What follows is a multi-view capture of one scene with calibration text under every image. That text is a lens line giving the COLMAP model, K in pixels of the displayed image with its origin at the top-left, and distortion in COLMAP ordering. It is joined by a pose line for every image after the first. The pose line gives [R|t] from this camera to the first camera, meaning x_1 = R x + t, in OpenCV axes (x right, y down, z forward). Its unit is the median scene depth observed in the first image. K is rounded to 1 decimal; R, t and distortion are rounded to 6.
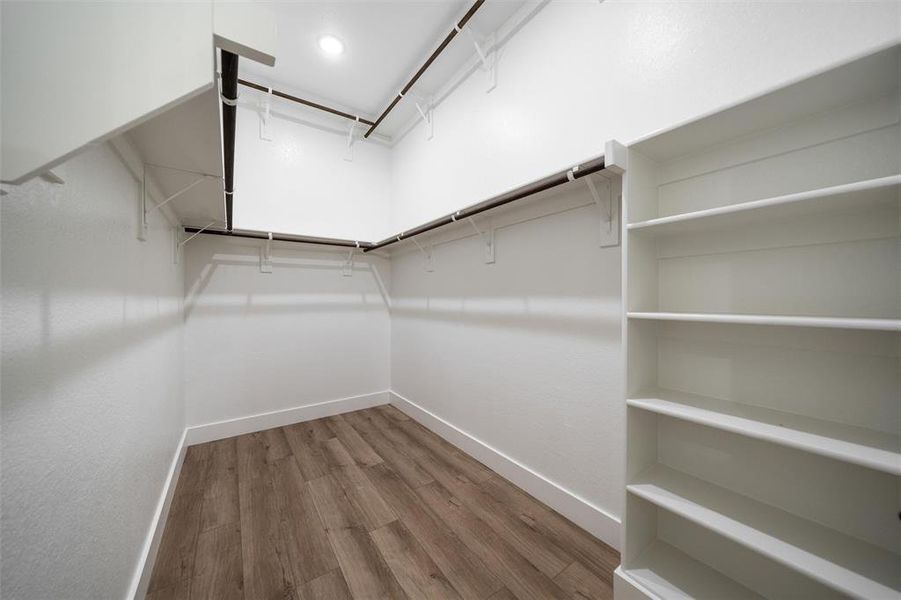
lens RADIAL K [[306.6, 0, 450.8], [0, 306.6, 303.4], [0, 0, 1]] dist [-0.001488, 0.000084]
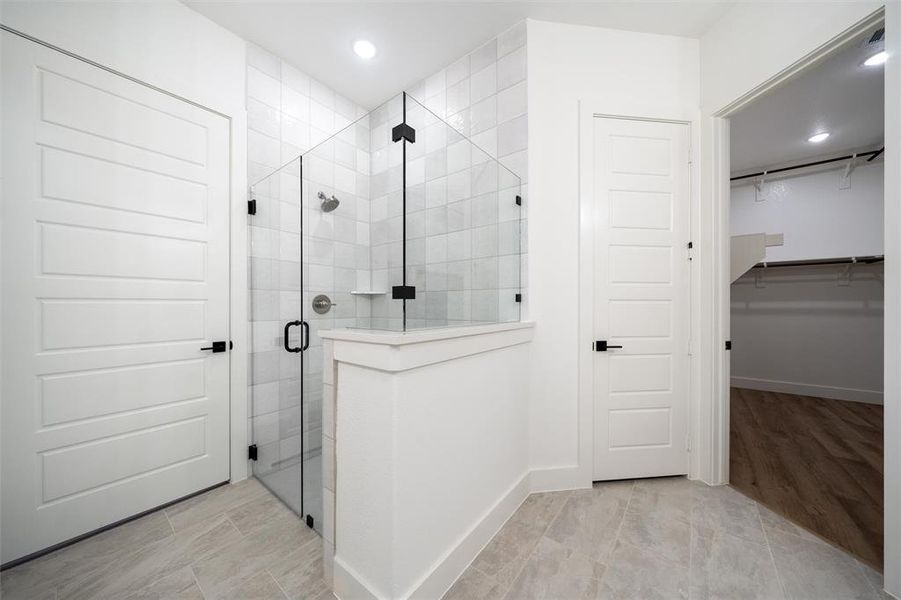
lens RADIAL K [[306.6, 0, 450.8], [0, 306.6, 303.4], [0, 0, 1]] dist [-0.001488, 0.000084]
pose [[0.272612, -0.005844, -0.962106, 0.424644], [-0.019782, 0.999736, -0.011678, 0.024400], [0.961921, 0.022216, 0.272425, -0.860497]]
